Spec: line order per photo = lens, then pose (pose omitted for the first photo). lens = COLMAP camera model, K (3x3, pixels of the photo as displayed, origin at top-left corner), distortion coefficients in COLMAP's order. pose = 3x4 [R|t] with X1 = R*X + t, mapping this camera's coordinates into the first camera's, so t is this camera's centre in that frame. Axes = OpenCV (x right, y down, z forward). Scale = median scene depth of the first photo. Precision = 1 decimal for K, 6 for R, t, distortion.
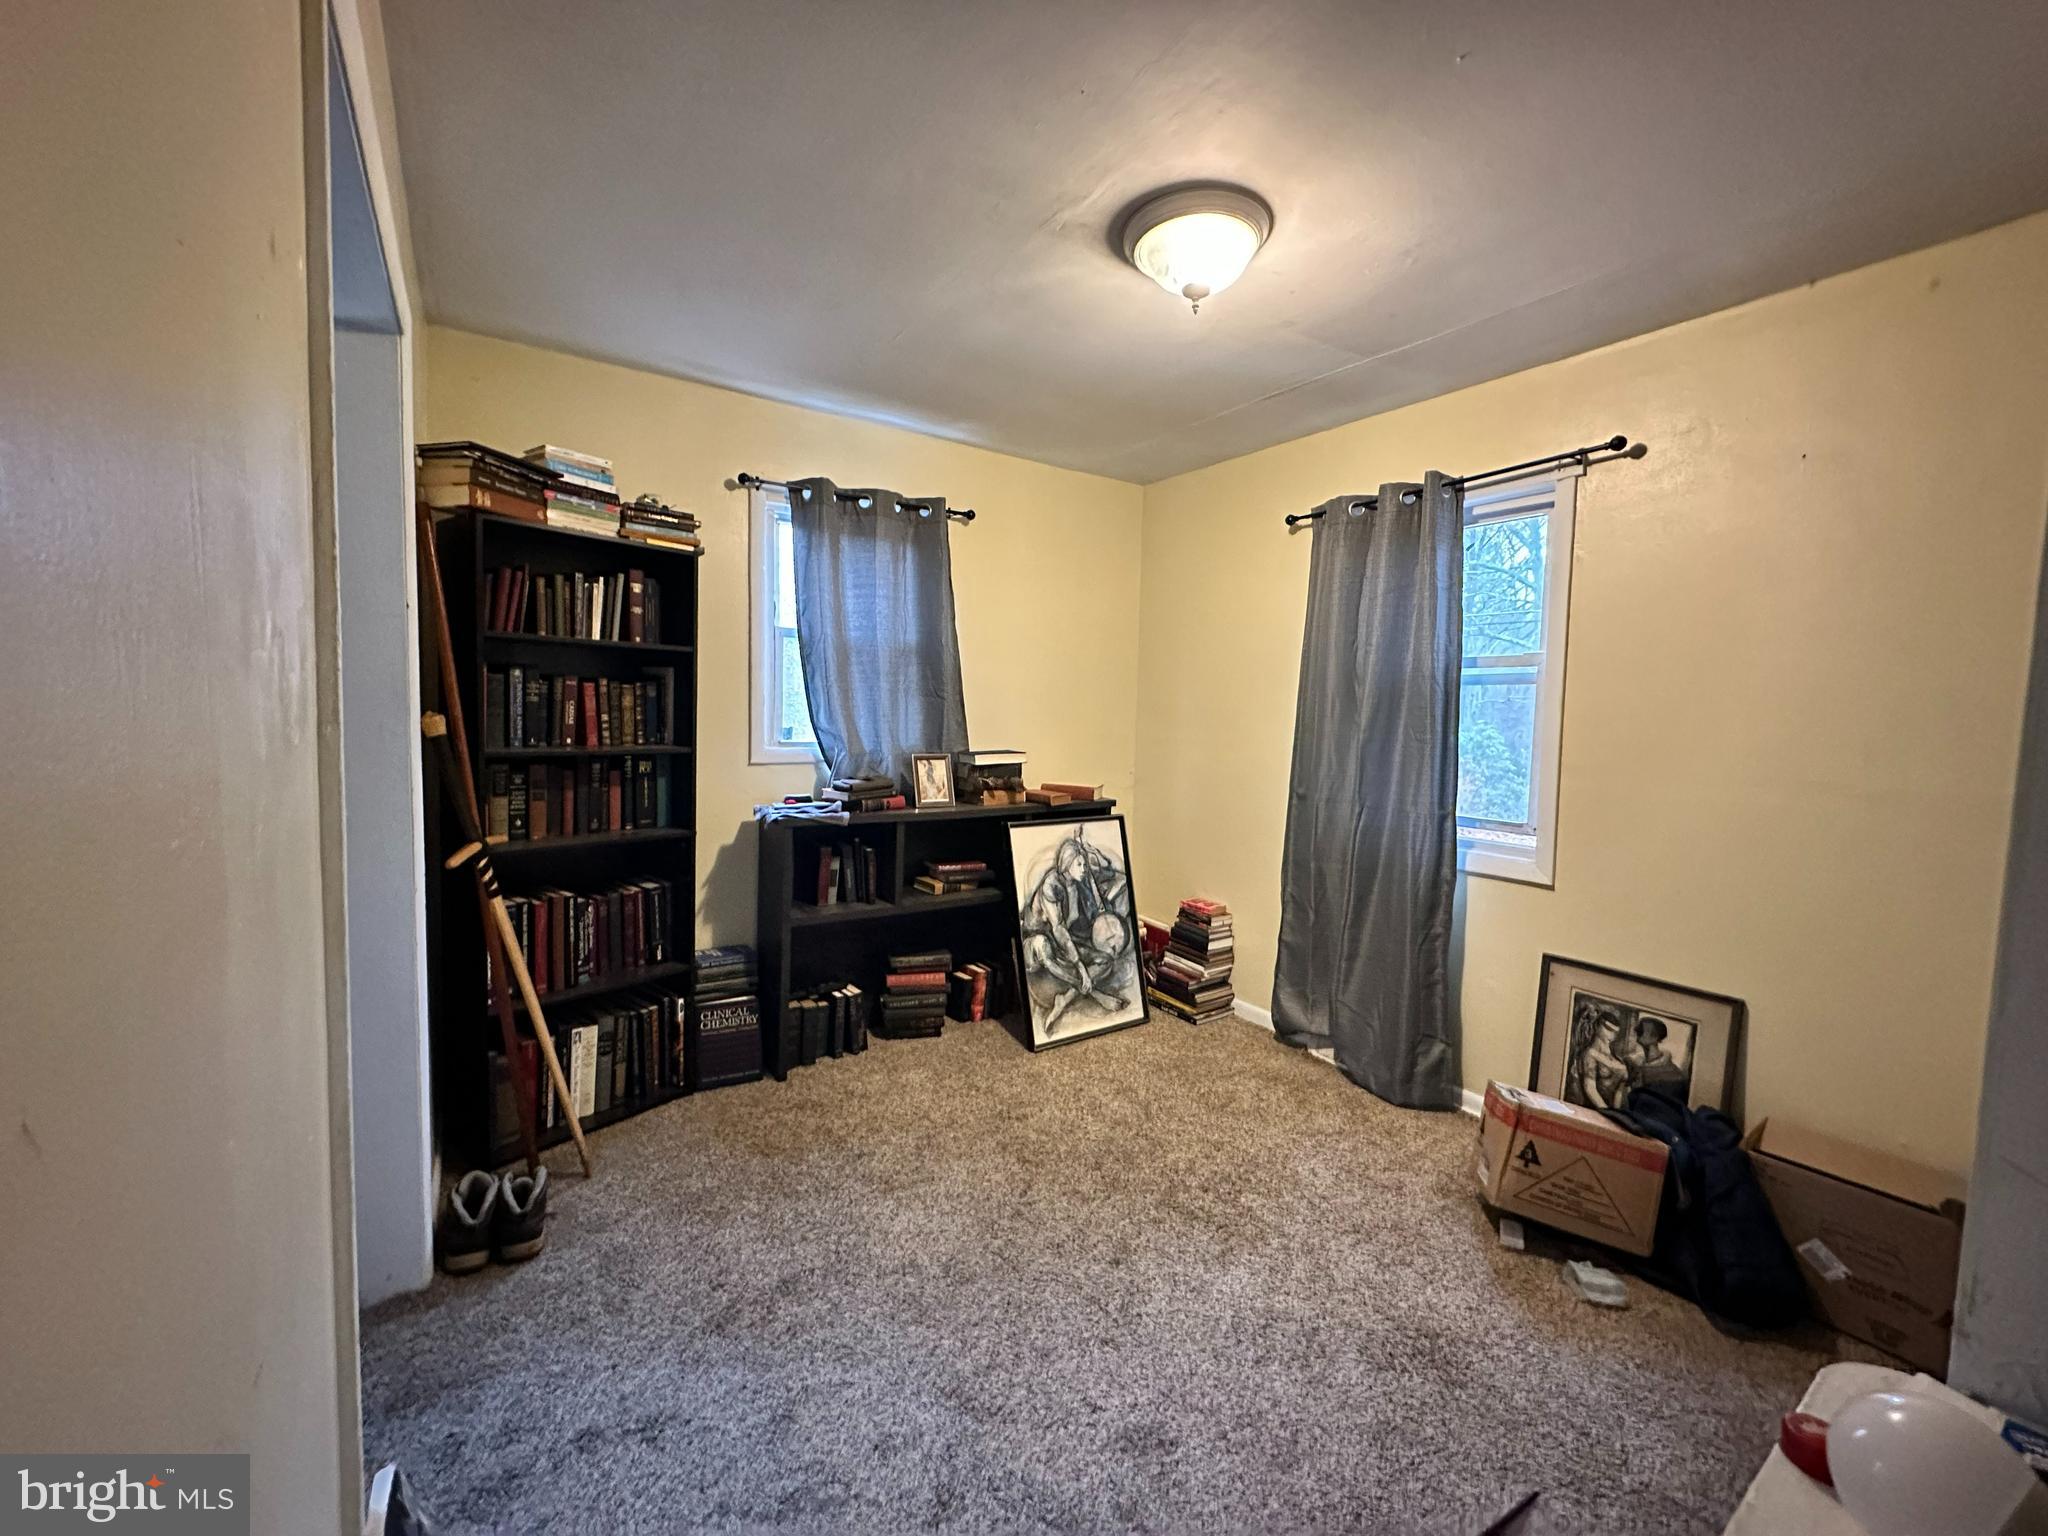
lens RADIAL K [[816.2, 0, 1026.1], [0, 816.2, 766.7], [0, 0, 1]] dist [-0.002932, -0.000008]
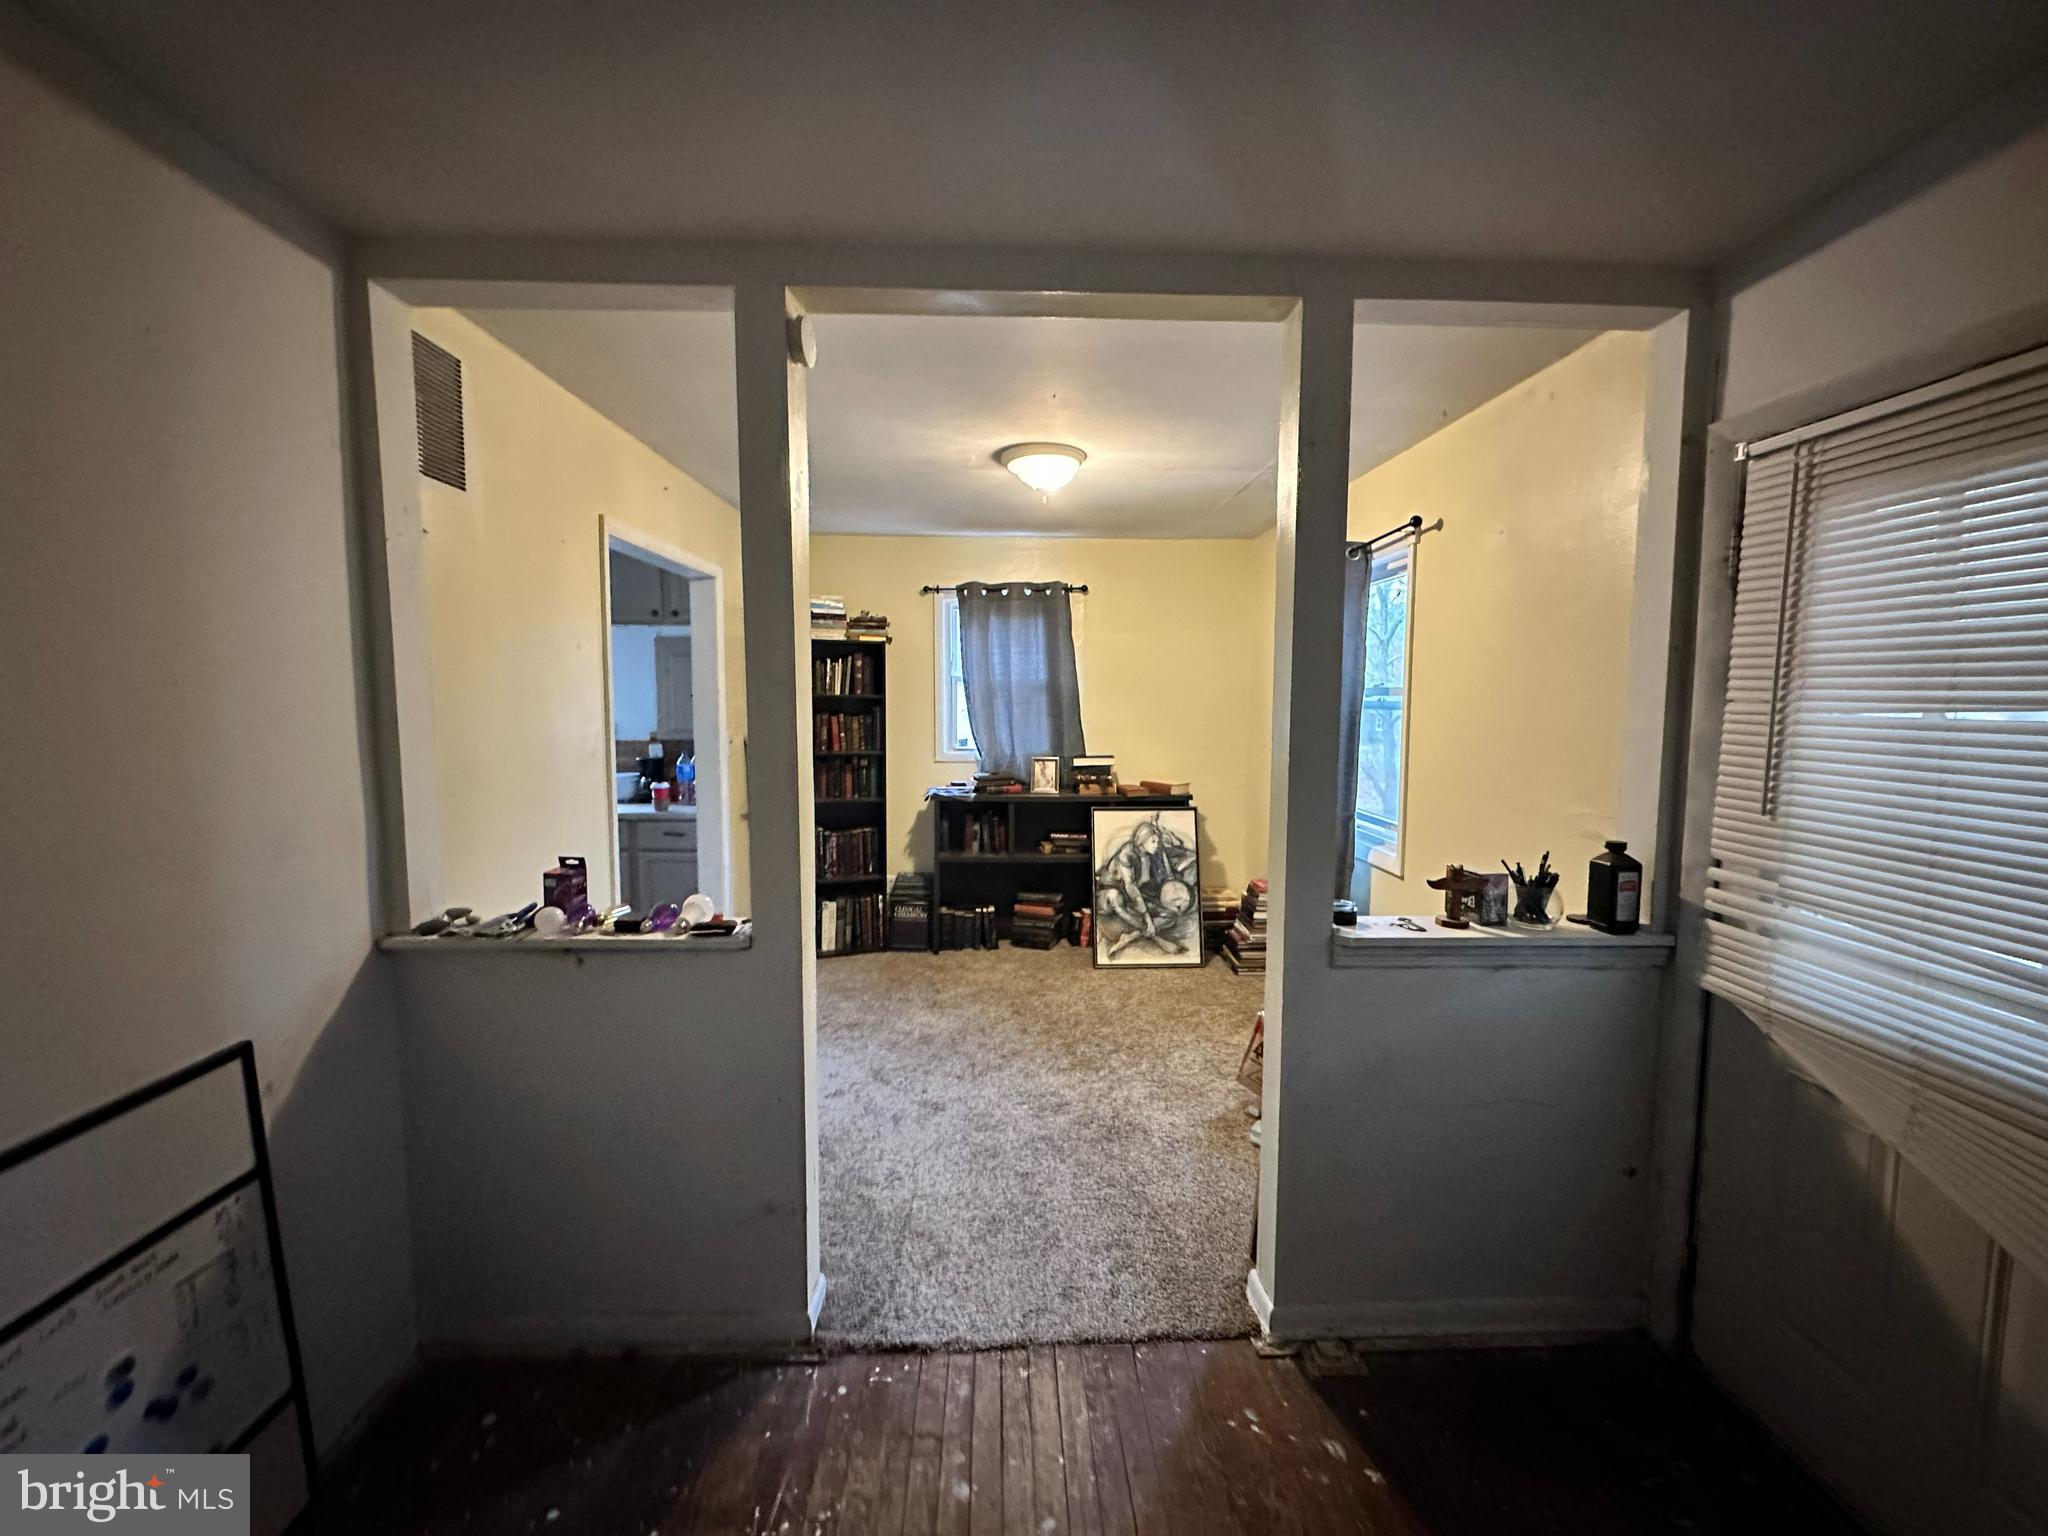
lens RADIAL K [[816.2, 0, 1022.2], [0, 816.2, 766.2], [0, 0, 1]] dist [-0.002932, -0.000008]
pose [[0.846558, 0.025713, -0.531675, 0.636021], [-0.021214, 0.999669, 0.014569, -0.020397], [0.531874, -0.001055, 0.846823, -0.268781]]
